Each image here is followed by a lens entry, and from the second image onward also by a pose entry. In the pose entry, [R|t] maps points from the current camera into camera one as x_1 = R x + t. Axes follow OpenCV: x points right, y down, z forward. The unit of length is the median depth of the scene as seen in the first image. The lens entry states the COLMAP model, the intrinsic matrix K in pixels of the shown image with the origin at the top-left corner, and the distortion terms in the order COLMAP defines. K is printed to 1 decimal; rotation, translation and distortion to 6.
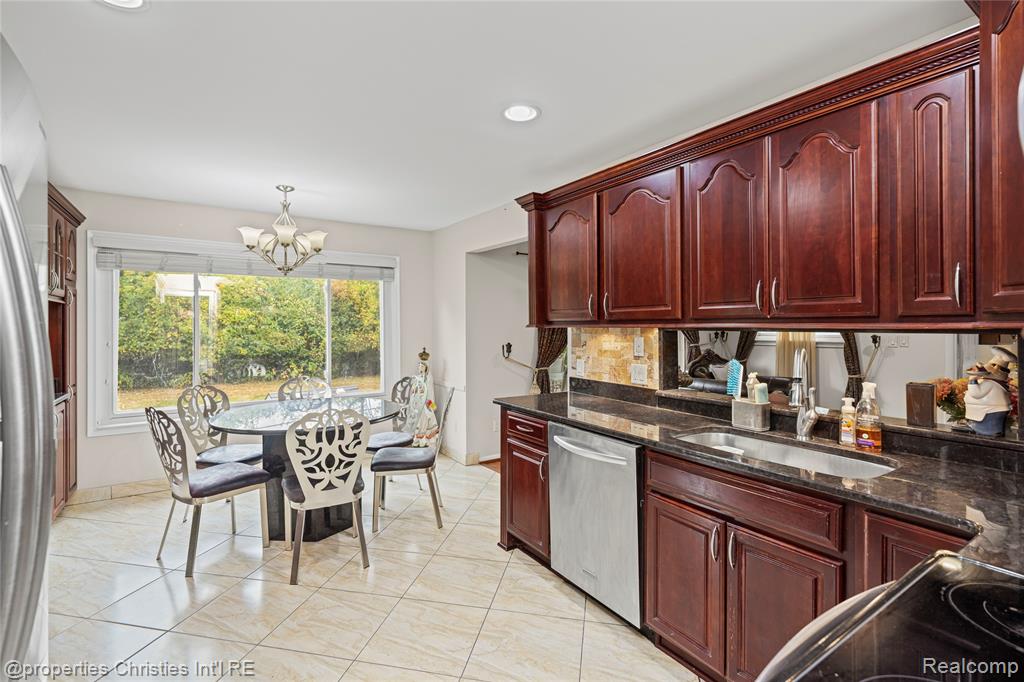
lens RADIAL K [[486.2, 0, 514.6], [0, 486.2, 328.4], [0, 0, 1]] dist [-0.000216, 0.000027]
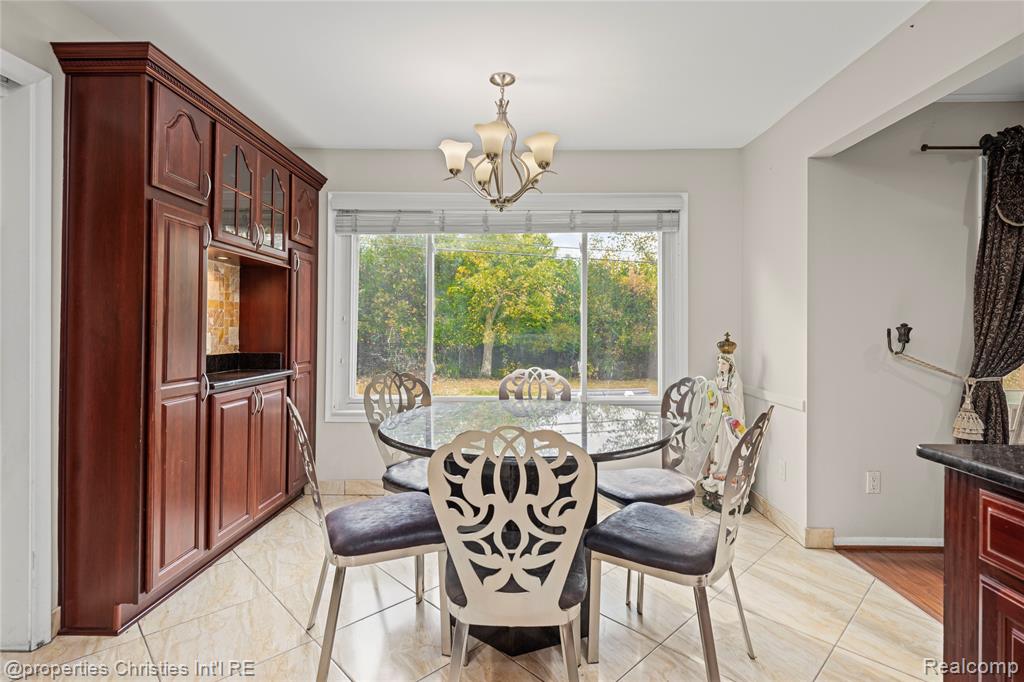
lens RADIAL K [[534.9, 0, 517.6], [0, 534.9, 320.6], [0, 0, 1]] dist [0.019860, -0.000757]
pose [[0.843656, 0.000550, -0.536884, -0.068371], [-0.008860, 0.999878, -0.012897, 0.051559], [0.536811, 0.015637, 0.843558, 0.430332]]
